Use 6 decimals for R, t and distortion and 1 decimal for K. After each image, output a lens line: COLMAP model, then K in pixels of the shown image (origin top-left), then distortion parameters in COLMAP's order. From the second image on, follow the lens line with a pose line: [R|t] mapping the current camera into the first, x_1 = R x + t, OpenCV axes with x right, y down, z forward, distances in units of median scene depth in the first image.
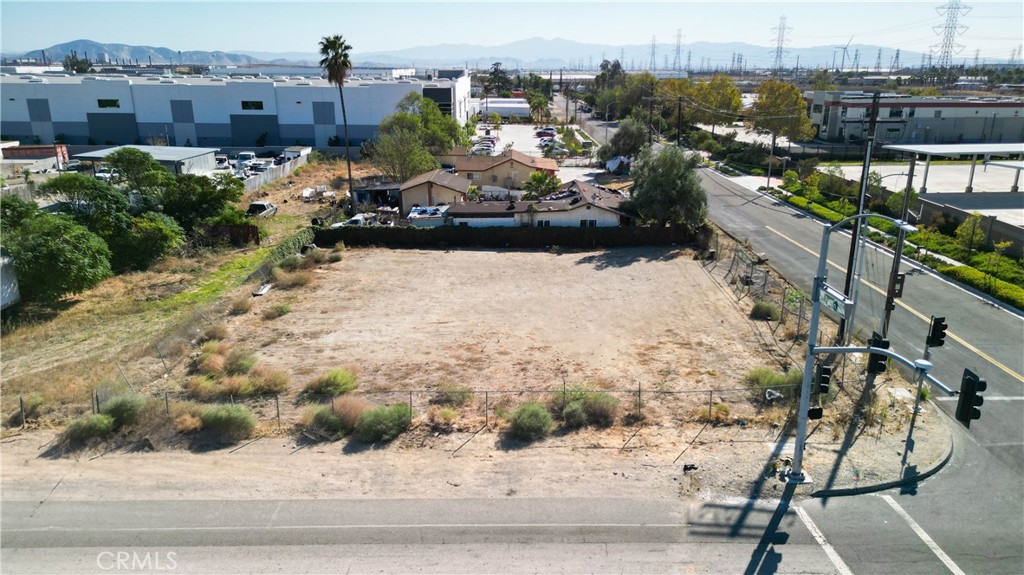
lens RADIAL K [[712.7, 0, 520.8], [0, 712.7, 287.5], [0, 0, 1]] dist [0.067934, -0.068480]
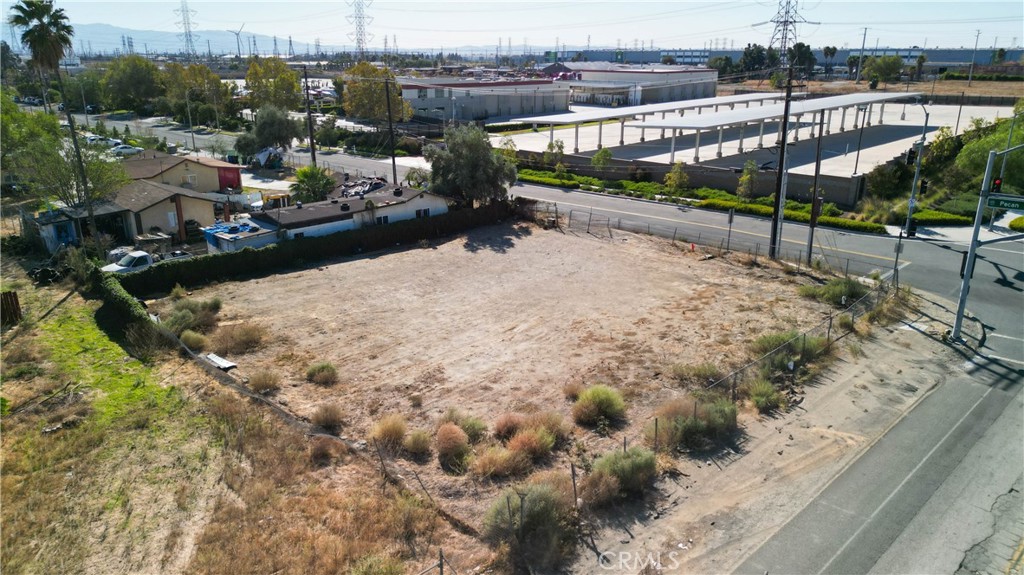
lens RADIAL K [[726.6, 0, 517.2], [0, 726.6, 285.3], [0, 0, 1]] dist [0.074389, -0.088929]
pose [[0.719495, -0.210849, 0.661717, -0.728644], [0.204454, 0.974883, 0.088329, -0.086916], [-0.663721, 0.071738, 0.744532, 0.324083]]
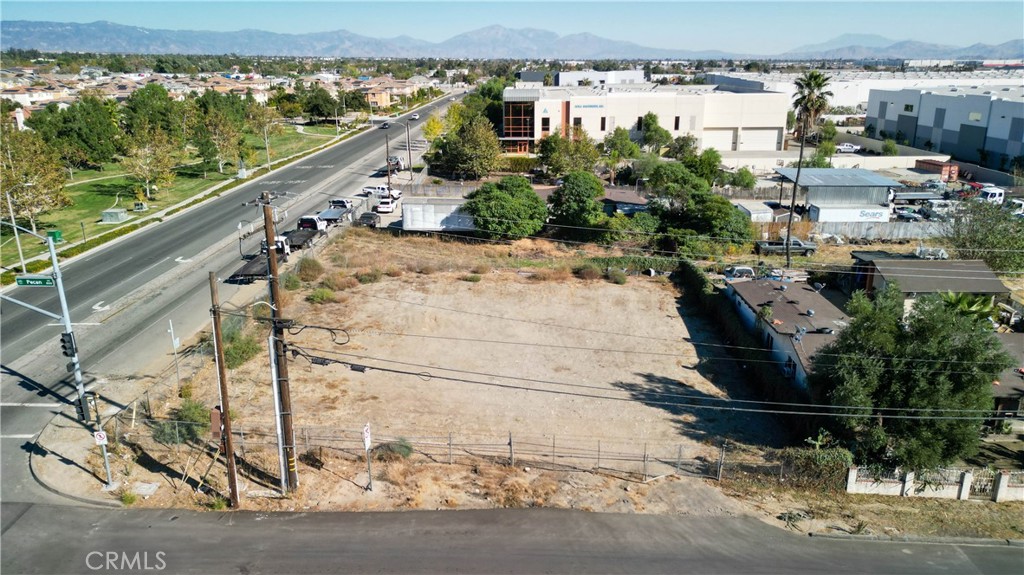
lens RADIAL K [[712.7, 0, 520.8], [0, 712.7, 287.5], [0, 0, 1]] dist [0.067934, -0.068480]
pose [[-0.027238, 0.292713, -0.955812, 1.099713], [-0.292225, 0.912067, 0.287644, -0.418236], [0.955962, 0.287147, 0.060696, 1.095873]]
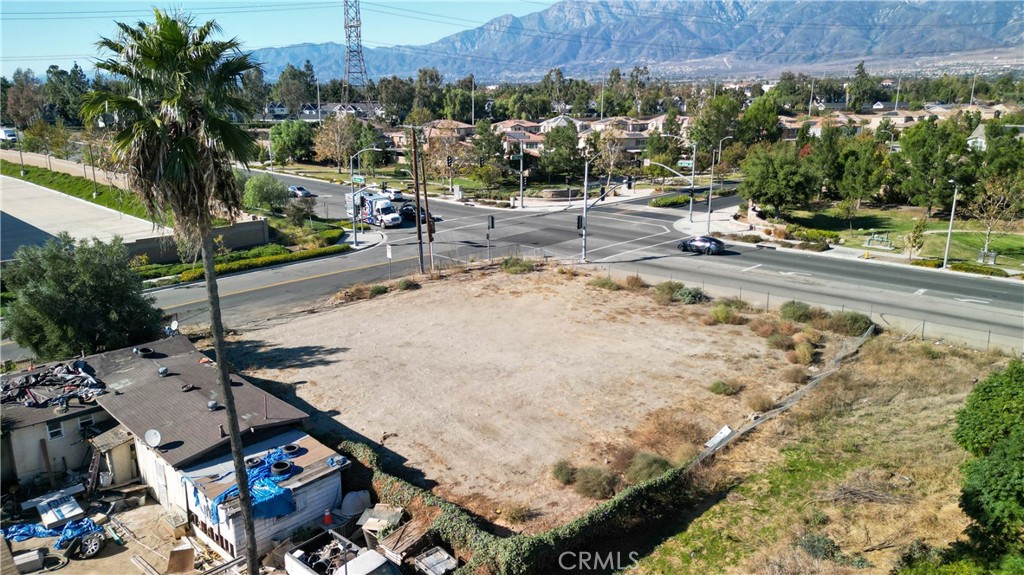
lens RADIAL K [[726.6, 0, 517.2], [0, 726.6, 285.3], [0, 0, 1]] dist [0.074389, -0.088929]
pose [[-0.715043, -0.177839, 0.676082, -0.803633], [0.208797, 0.868630, 0.449317, -0.580201], [-0.667171, 0.462444, -0.583976, 1.774118]]
